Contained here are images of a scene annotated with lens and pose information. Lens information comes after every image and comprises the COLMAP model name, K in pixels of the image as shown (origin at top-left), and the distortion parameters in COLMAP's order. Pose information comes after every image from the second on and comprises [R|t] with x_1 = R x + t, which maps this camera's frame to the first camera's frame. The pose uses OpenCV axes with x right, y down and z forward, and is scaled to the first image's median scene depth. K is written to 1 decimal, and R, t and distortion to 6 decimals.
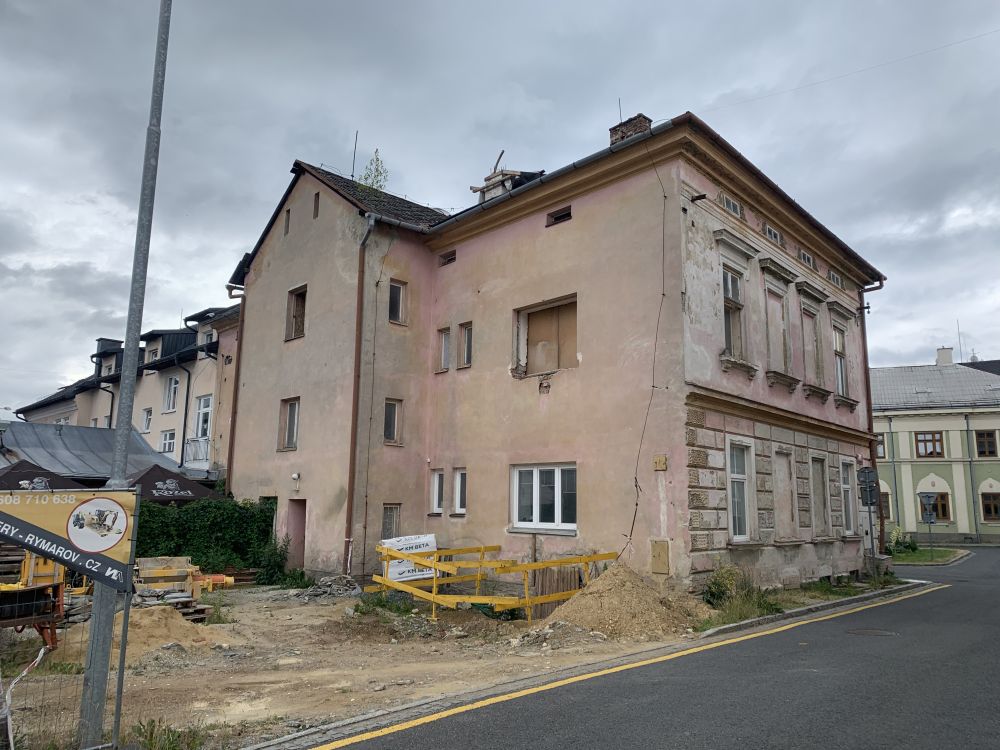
lens RADIAL K [[753.9, 0, 500.5], [0, 753.9, 374.9], [0, 0, 1]] dist [-0.001369, -0.000544]
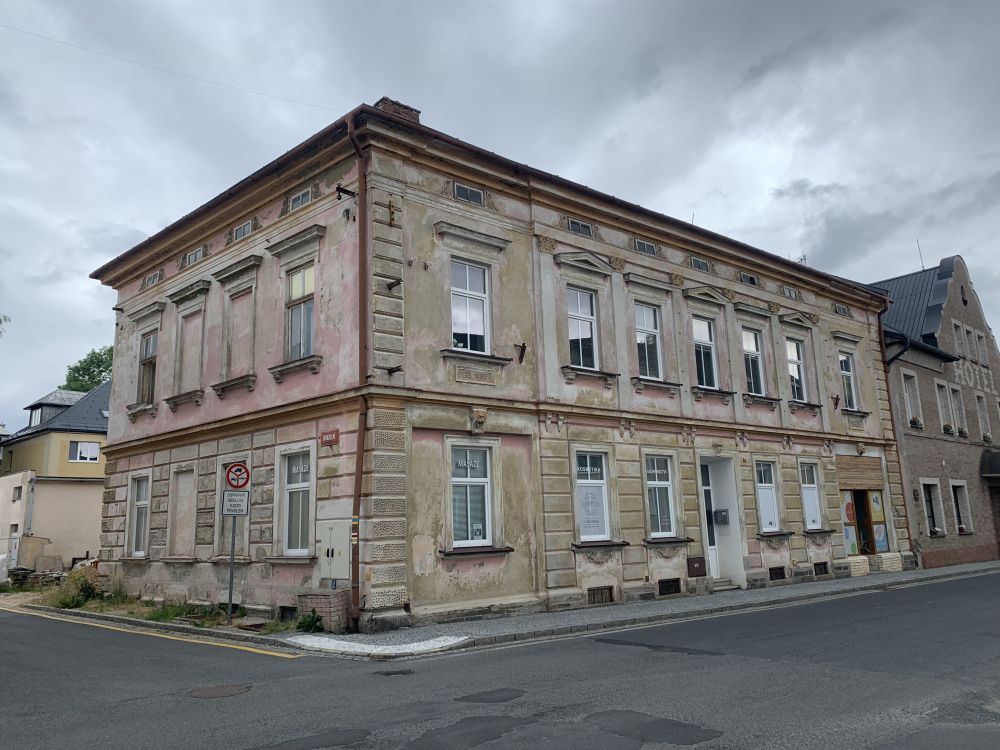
lens RADIAL K [[753.9, 0, 499.8], [0, 753.9, 374.3], [0, 0, 1]] dist [-0.001369, -0.000544]
pose [[-0.012293, -0.212111, -0.977168, 1.484008], [0.207507, 0.955427, -0.210002, 0.299738], [0.978156, -0.205351, 0.032269, 1.507832]]
